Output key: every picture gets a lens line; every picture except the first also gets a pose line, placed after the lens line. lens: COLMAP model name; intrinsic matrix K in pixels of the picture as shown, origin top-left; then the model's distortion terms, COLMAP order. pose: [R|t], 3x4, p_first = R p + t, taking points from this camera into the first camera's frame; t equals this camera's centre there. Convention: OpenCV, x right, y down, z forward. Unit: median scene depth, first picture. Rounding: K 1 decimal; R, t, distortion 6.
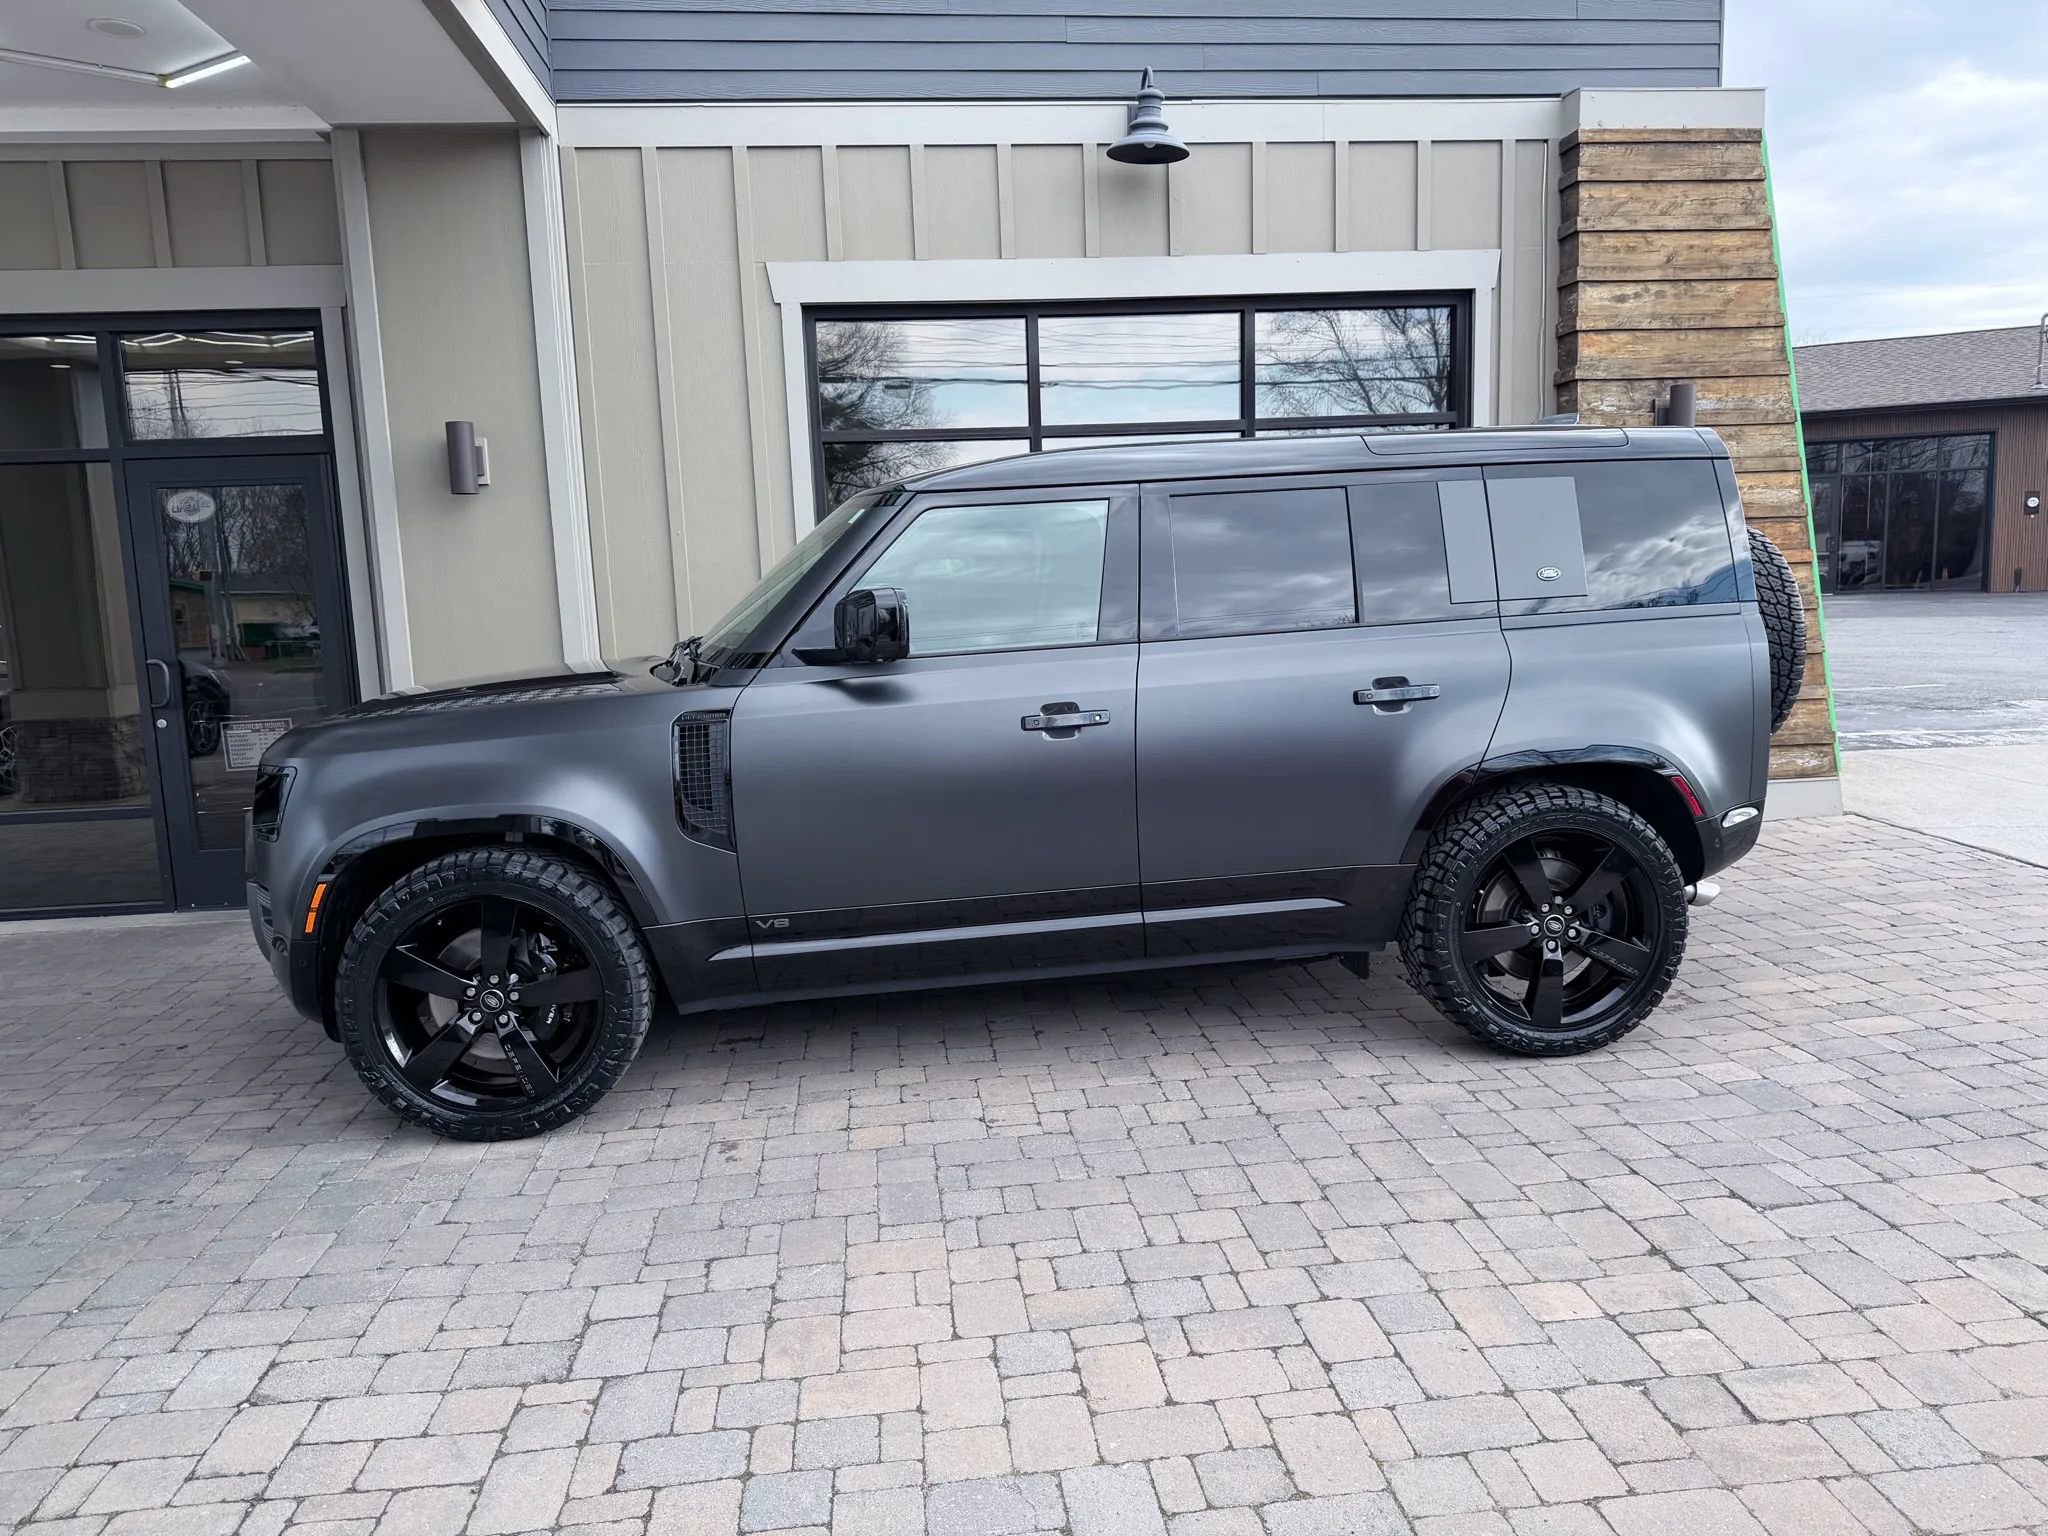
lens RADIAL K [[1475.9, 0, 997.9], [0, 1475.9, 778.6], [0, 0, 1]] dist [0.010541, 0.000092]
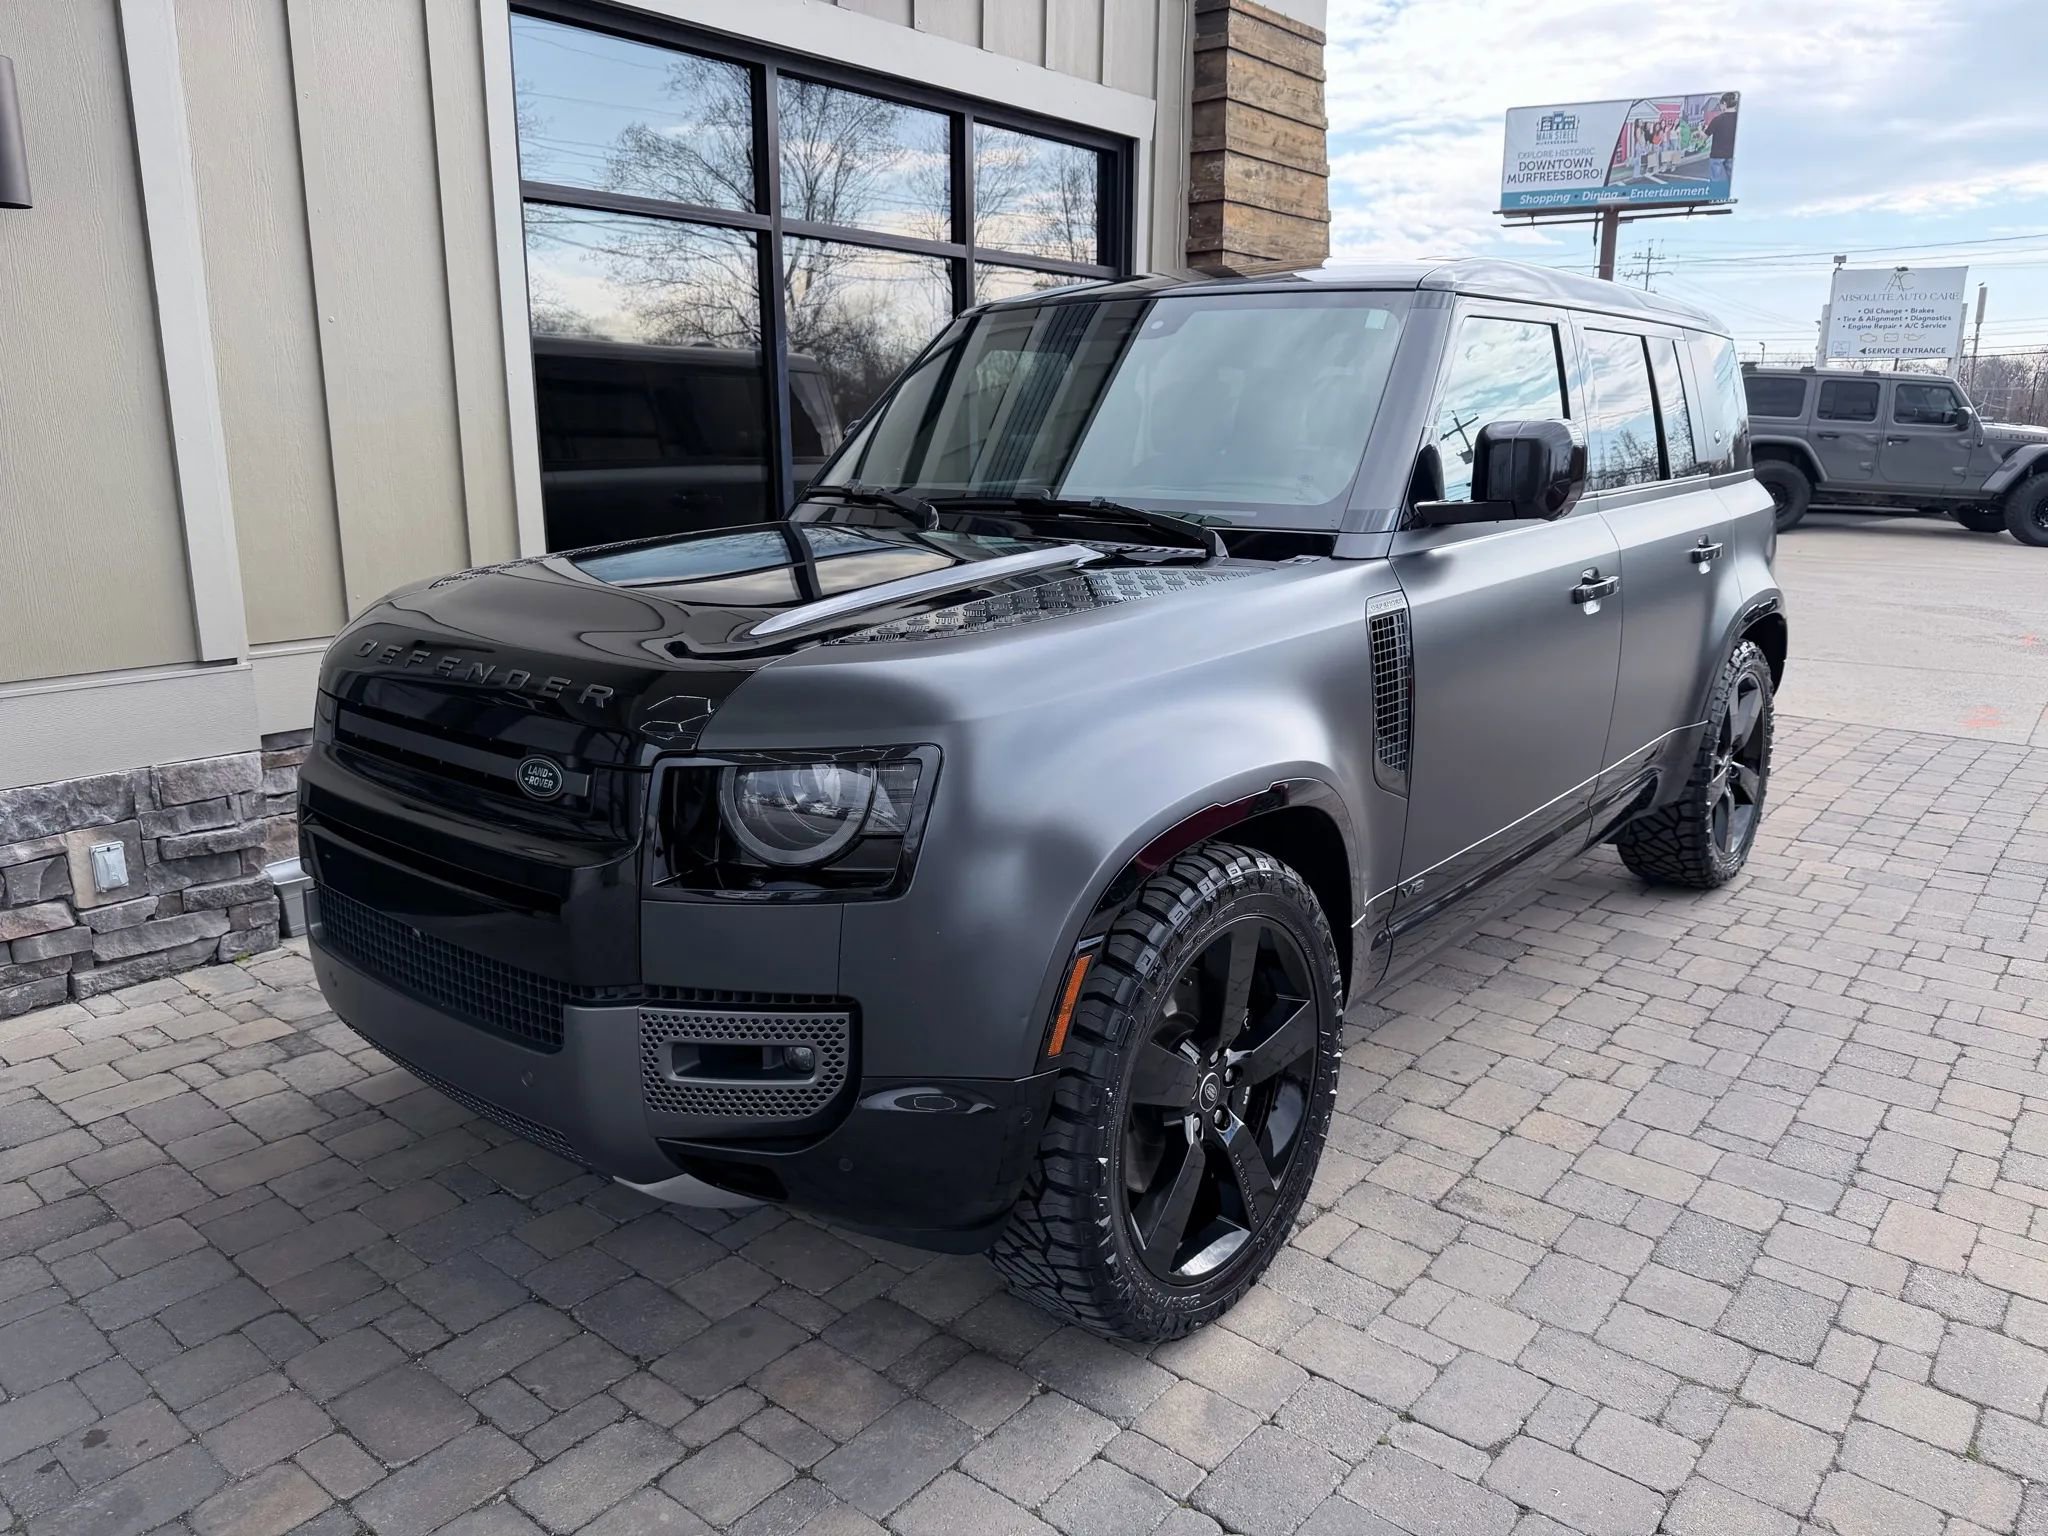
lens RADIAL K [[1490.9, 0, 1032.7], [0, 1490.9, 762.6], [0, 0, 1]] dist [0.035938, -0.035412]
pose [[0.699191, -0.117625, 0.705192, -0.743646], [0.065614, 0.992767, 0.100537, -0.048766], [-0.711917, -0.024024, 0.701852, 0.571885]]
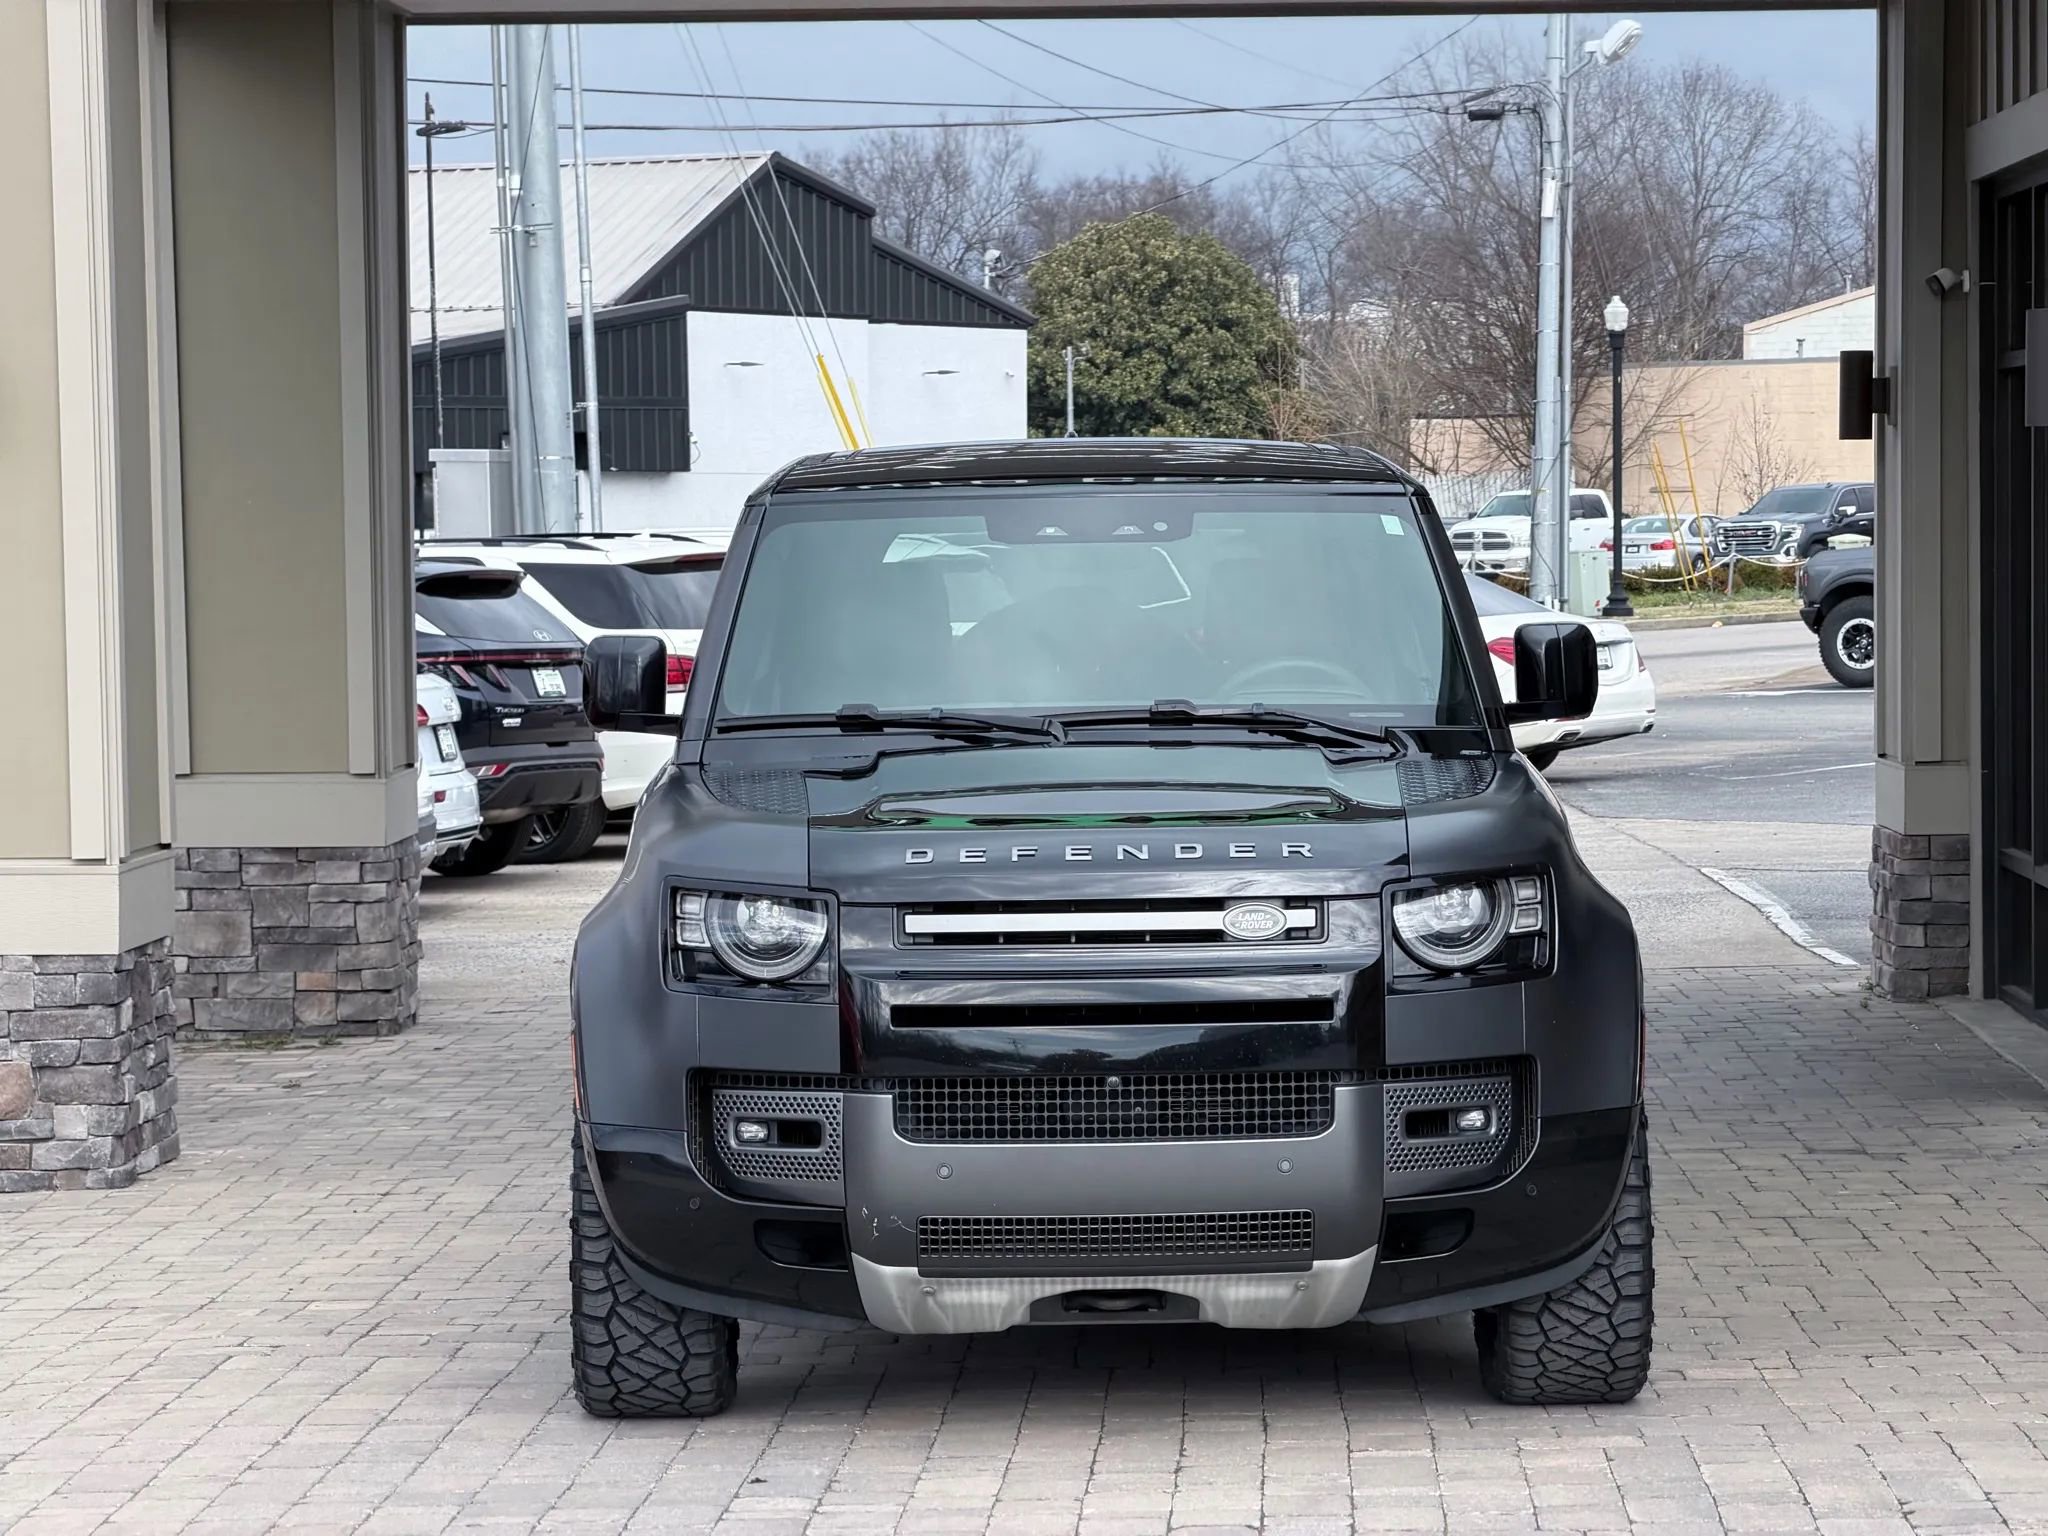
lens RADIAL K [[6200.3, 0, 1081.8], [0, 6200.3, 775.2], [0, 0, 1]] dist [0.024400, 2.266279]
pose [[0.079496, 0.010895, 0.996776, -3.037976], [0.157800, 0.987194, -0.023375, -0.014952], [-0.984266, 0.159149, 0.076759, 0.907266]]
